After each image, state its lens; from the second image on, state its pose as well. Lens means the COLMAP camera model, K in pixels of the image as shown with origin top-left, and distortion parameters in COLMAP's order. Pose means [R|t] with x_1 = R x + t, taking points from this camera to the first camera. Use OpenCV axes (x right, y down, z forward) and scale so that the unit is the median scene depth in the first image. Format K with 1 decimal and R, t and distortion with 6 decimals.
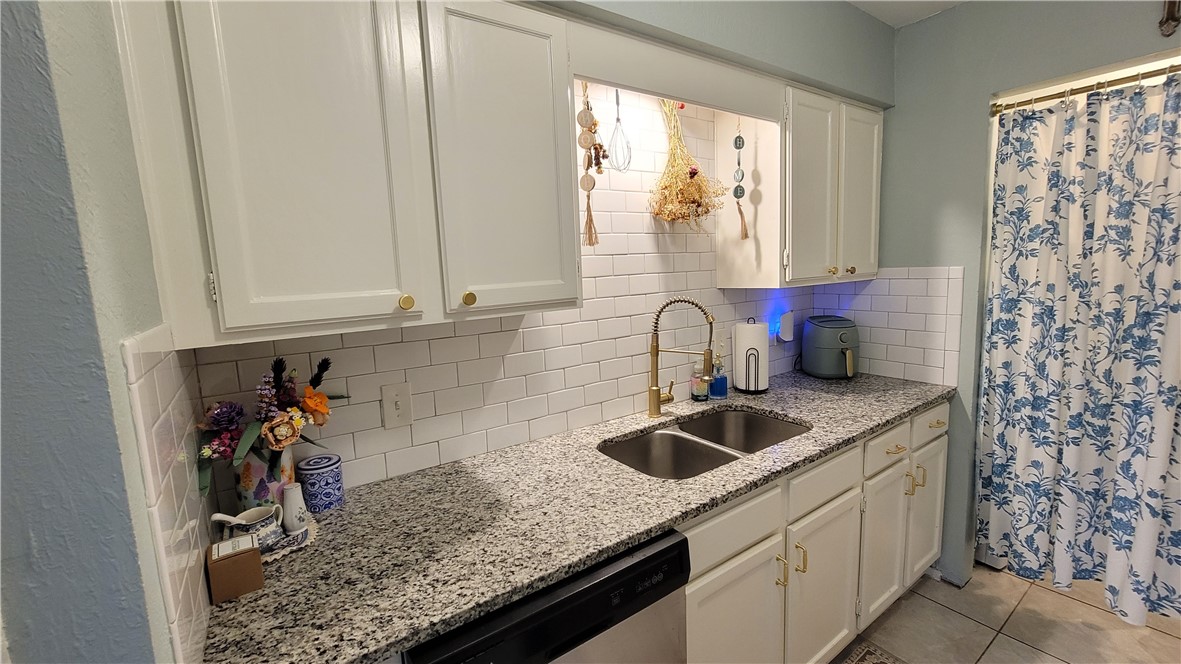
lens RADIAL K [[477.4, 0, 579.9], [0, 477.4, 327.0], [0, 0, 1]] dist [-0.006357, -0.001523]
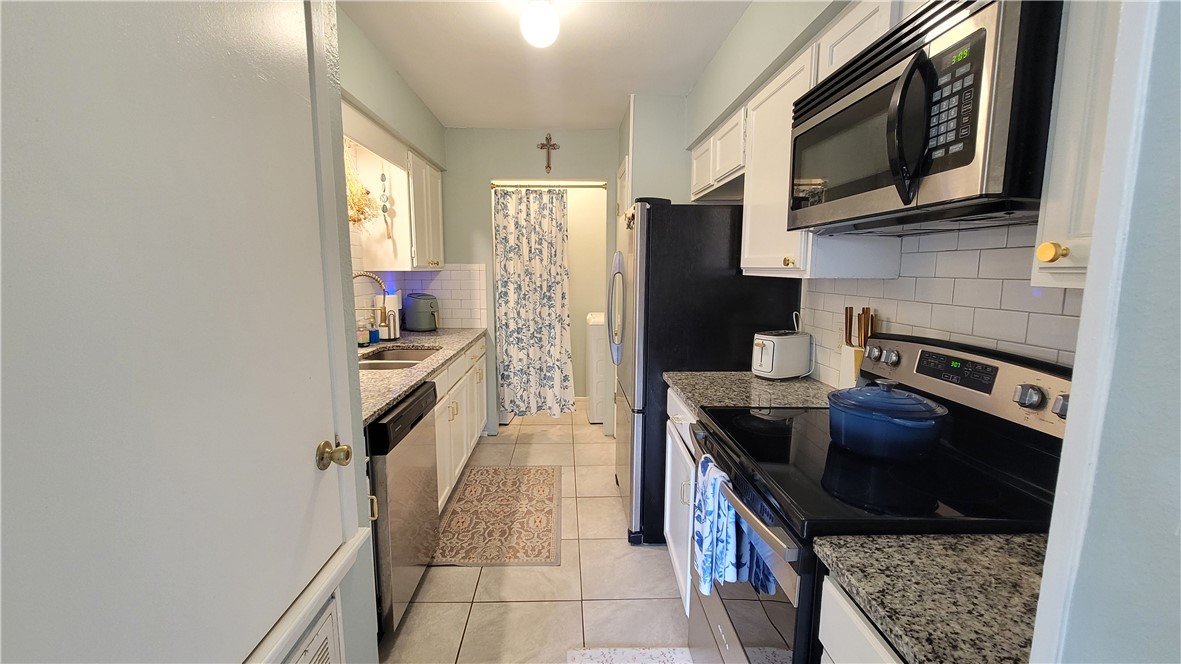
lens RADIAL K [[477.4, 0, 588.2], [0, 477.4, 332.8], [0, 0, 1]] dist [-0.006357, -0.001523]
pose [[0.525843, -0.069655, 0.847725, -0.676690], [0.079781, 0.996287, 0.032374, 0.128747], [-0.846832, 0.050609, 0.529447, -0.386291]]
